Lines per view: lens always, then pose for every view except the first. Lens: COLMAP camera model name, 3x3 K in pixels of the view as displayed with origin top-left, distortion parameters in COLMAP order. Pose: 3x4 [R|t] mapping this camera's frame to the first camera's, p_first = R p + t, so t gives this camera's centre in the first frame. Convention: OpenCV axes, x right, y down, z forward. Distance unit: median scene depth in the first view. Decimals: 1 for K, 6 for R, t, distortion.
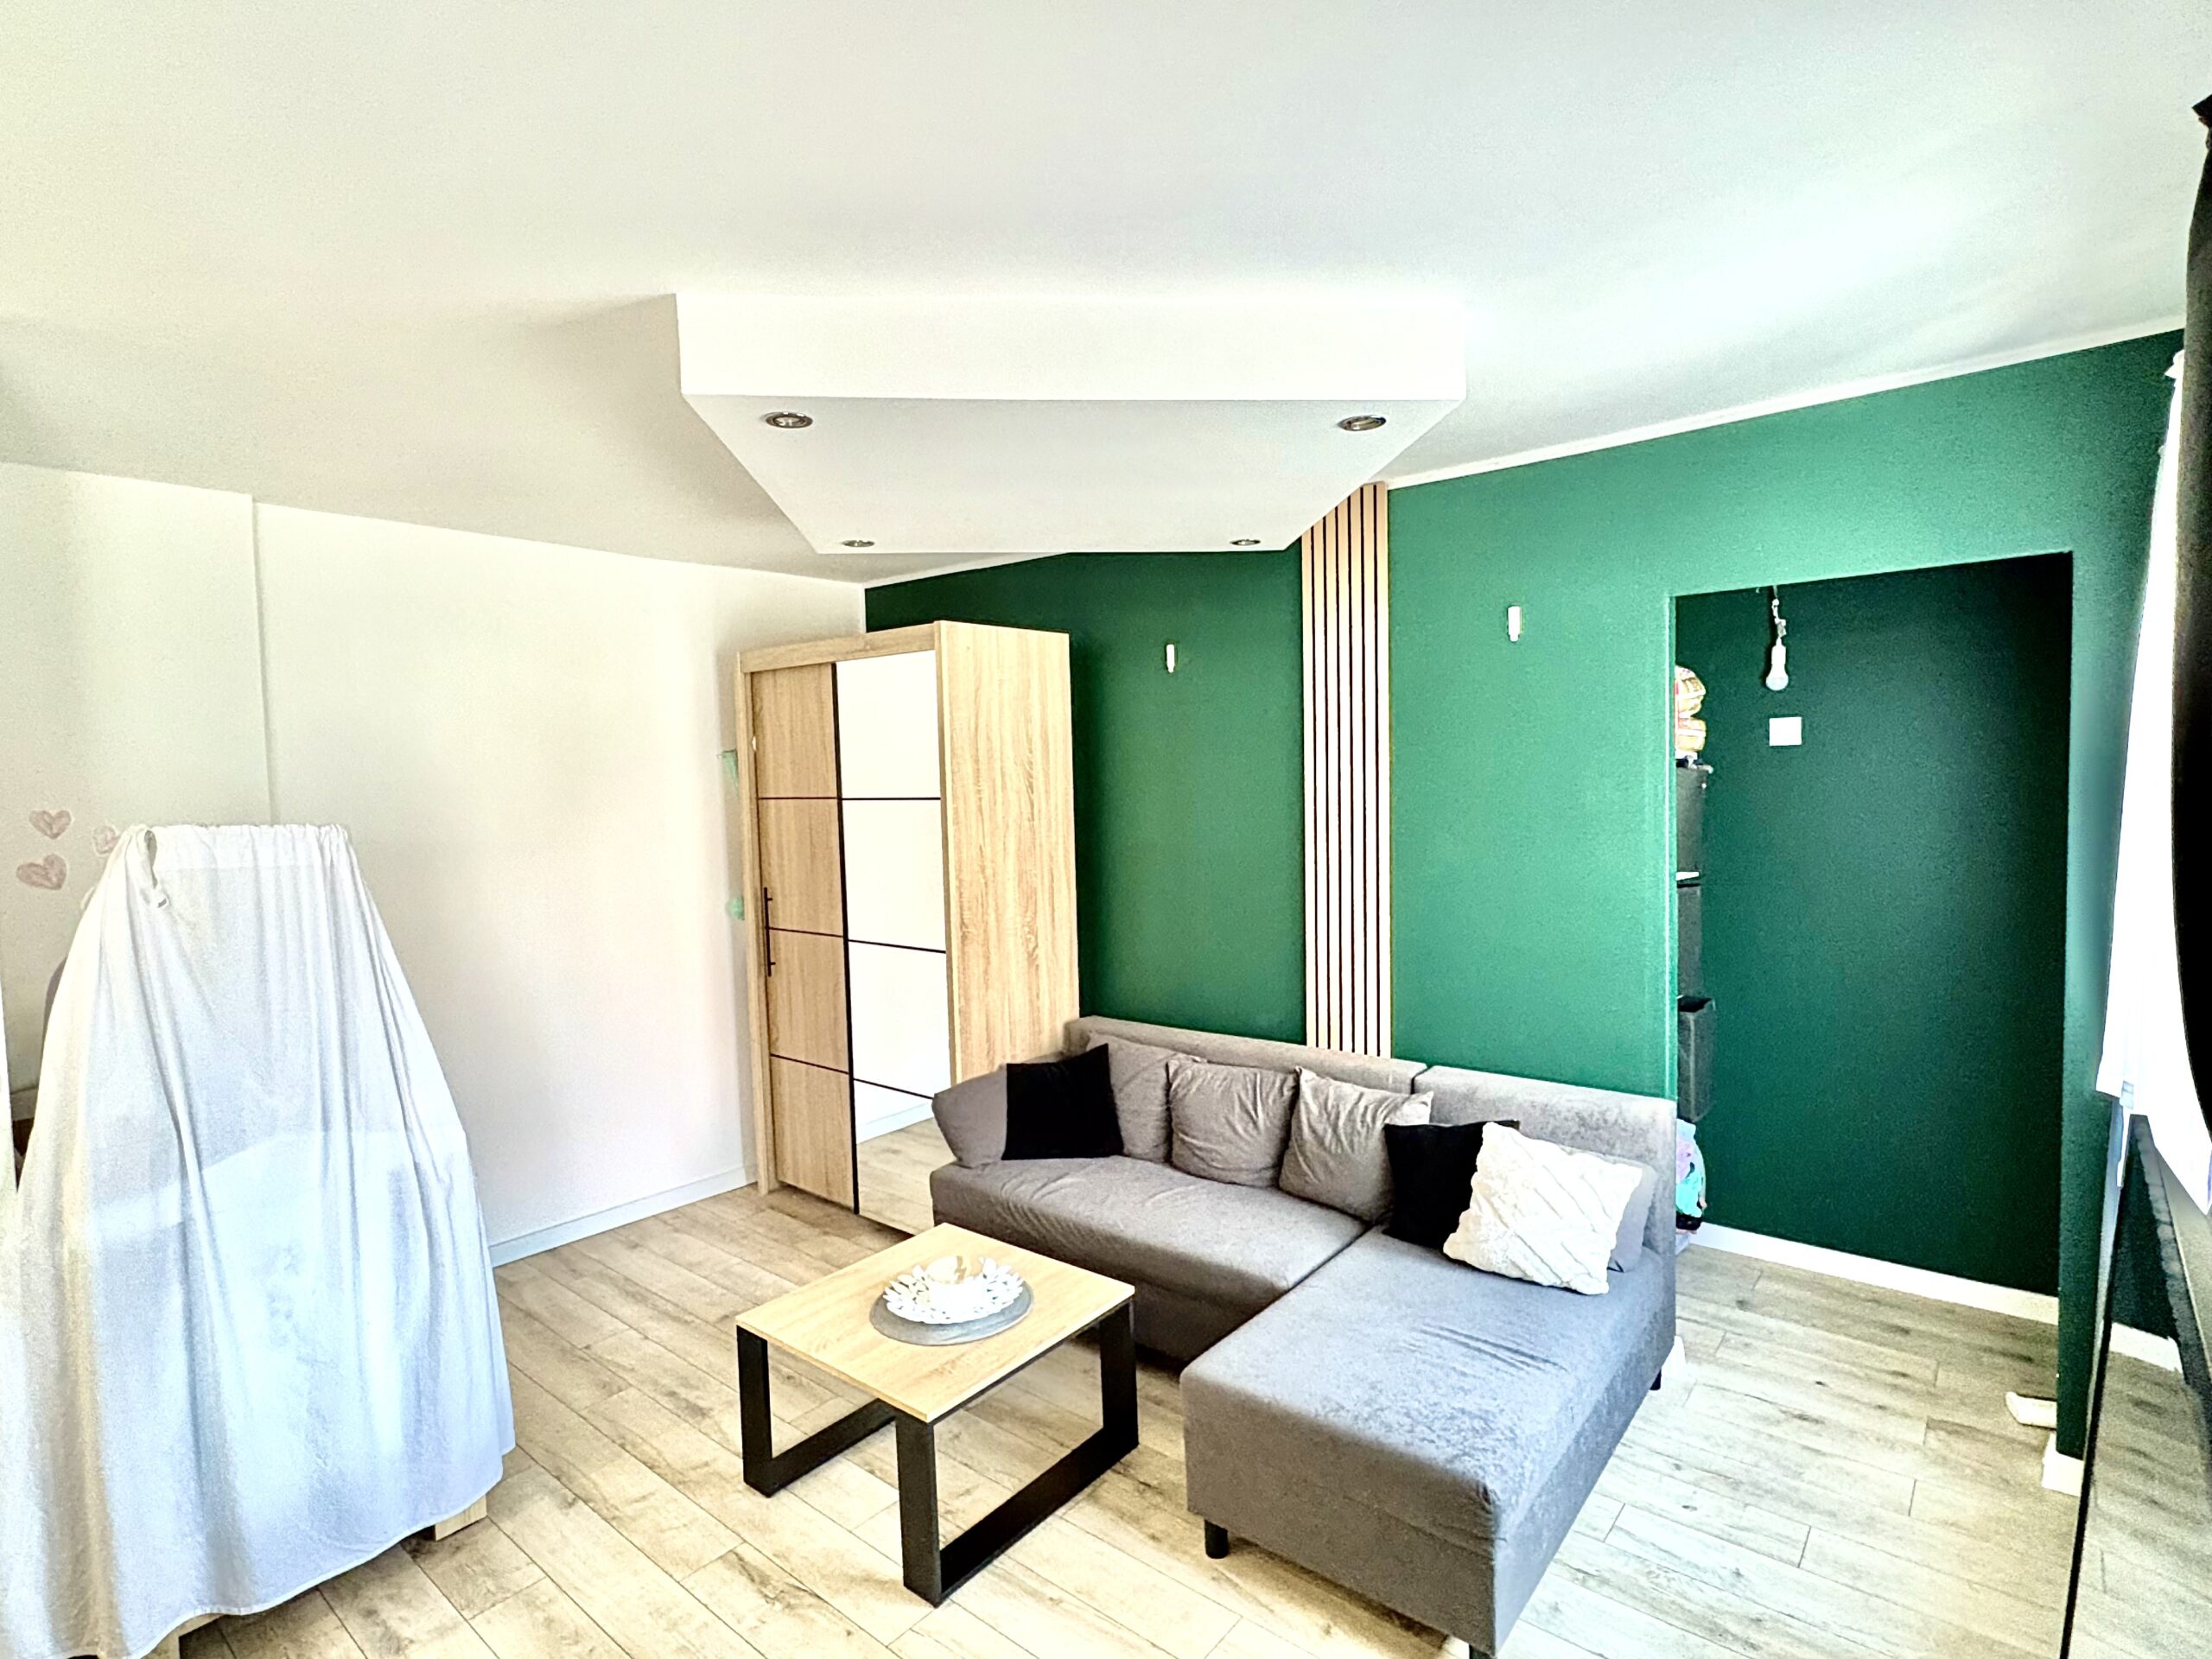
lens RADIAL K [[1119.7, 0, 1098.1], [0, 1119.7, 834.5], [0, 0, 1]] dist [0.001192, -0.001849]
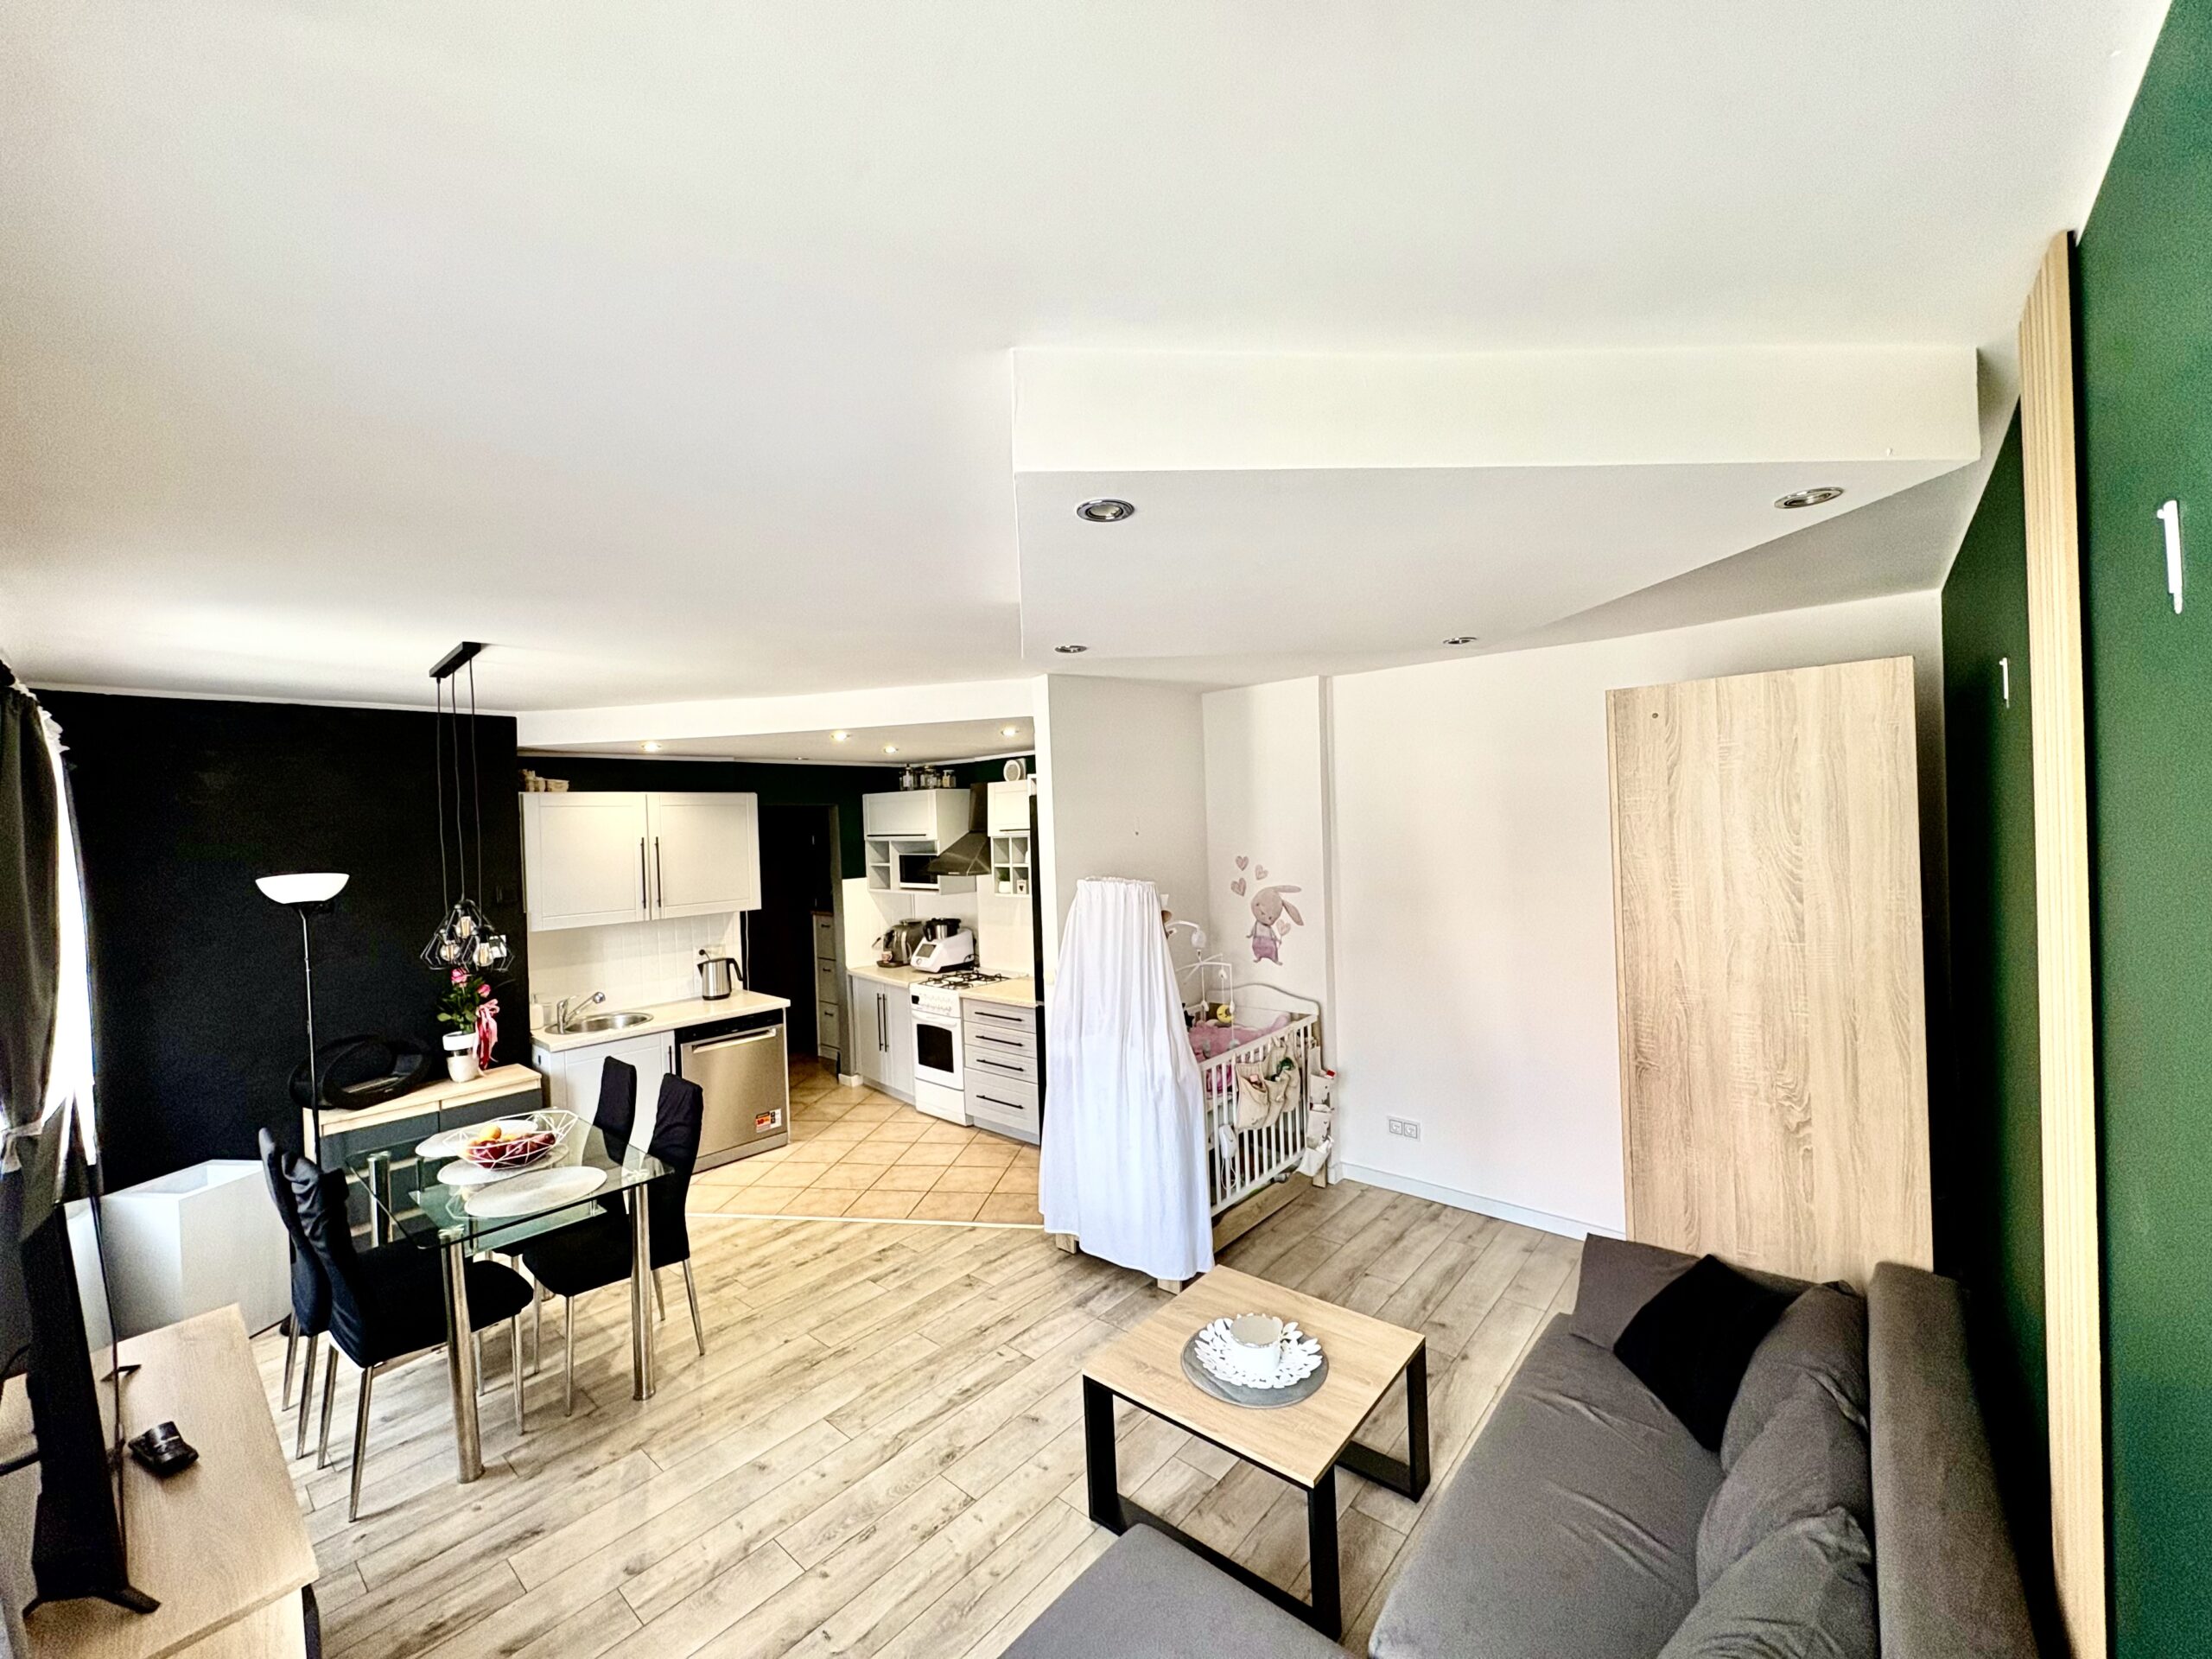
lens RADIAL K [[882.3, 0, 1102.7], [0, 882.3, 828.8], [0, 0, 1]] dist [0.001257, 0.000564]
pose [[-0.011275, 0.037882, -0.999219, 0.594210], [-0.019920, 0.999075, 0.038101, -0.113837], [0.999738, 0.020334, -0.010510, 0.690489]]
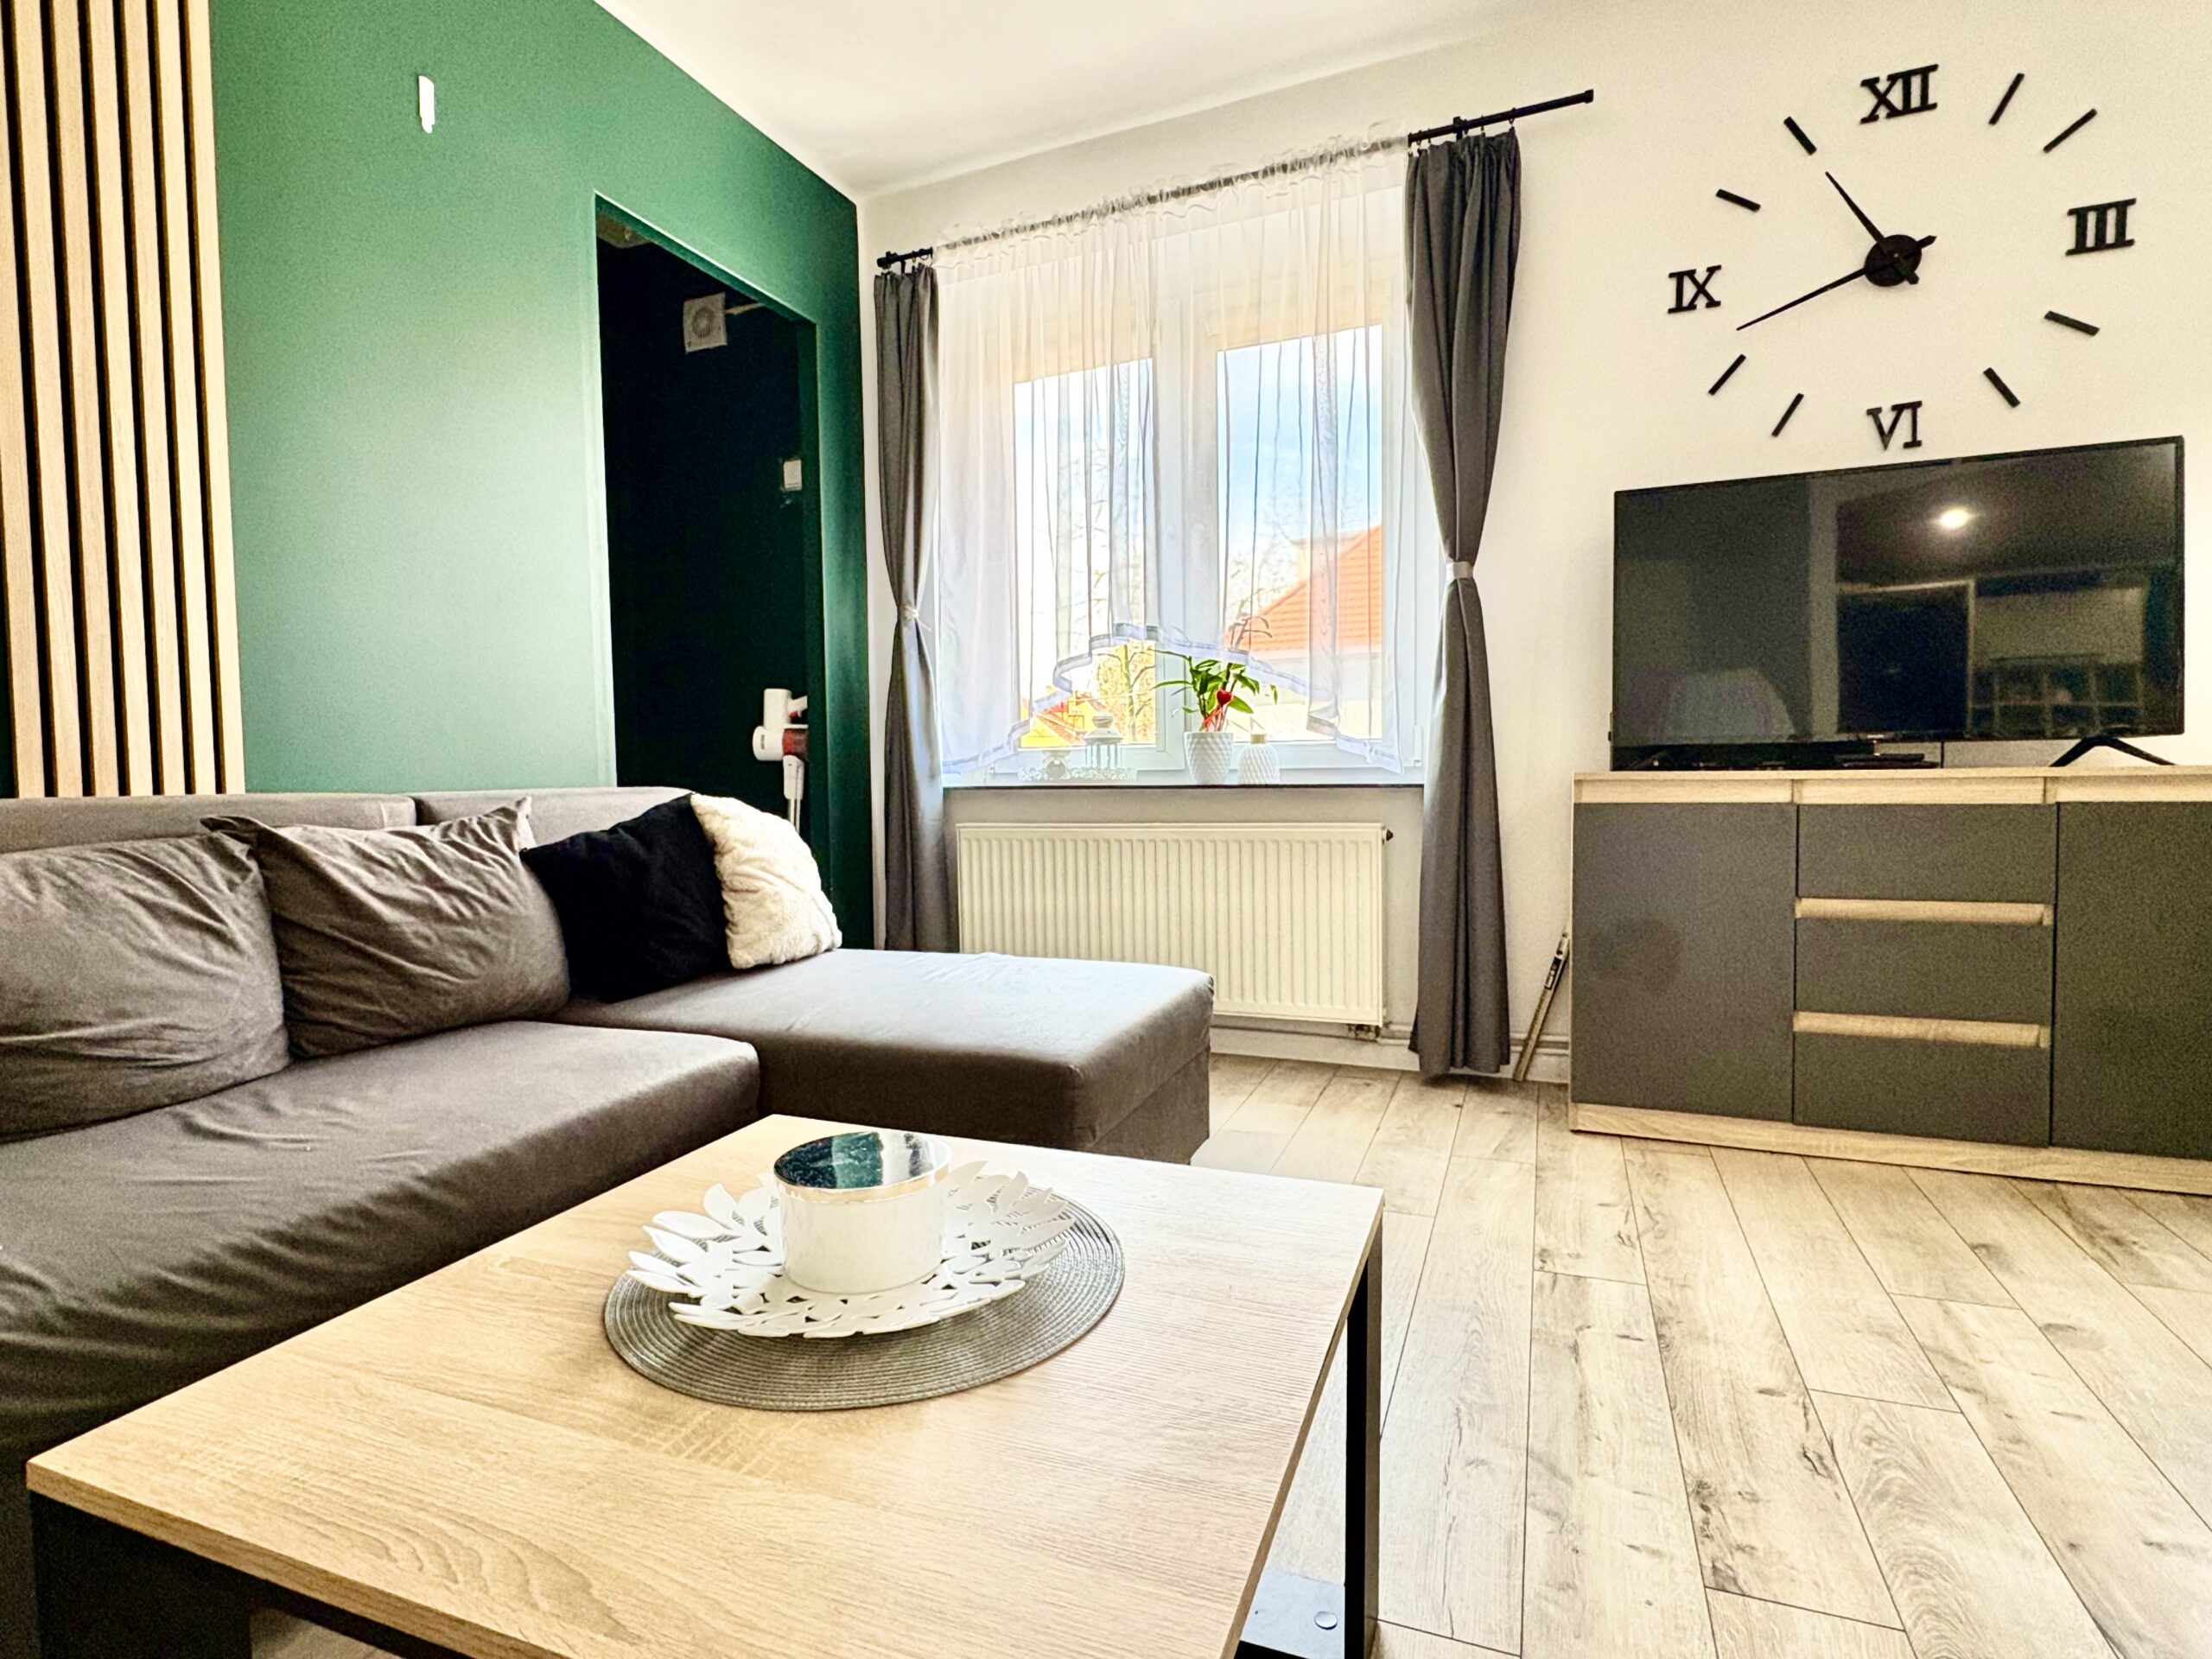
lens RADIAL K [[1119.7, 0, 1098.1], [0, 1119.7, 834.5], [0, 0, 1]] dist [0.001192, -0.001849]
pose [[-0.313979, -0.018144, 0.949257, -0.370509], [0.080474, 0.995711, 0.045650, 0.231672], [-0.946013, 0.090724, -0.311172, 0.836840]]
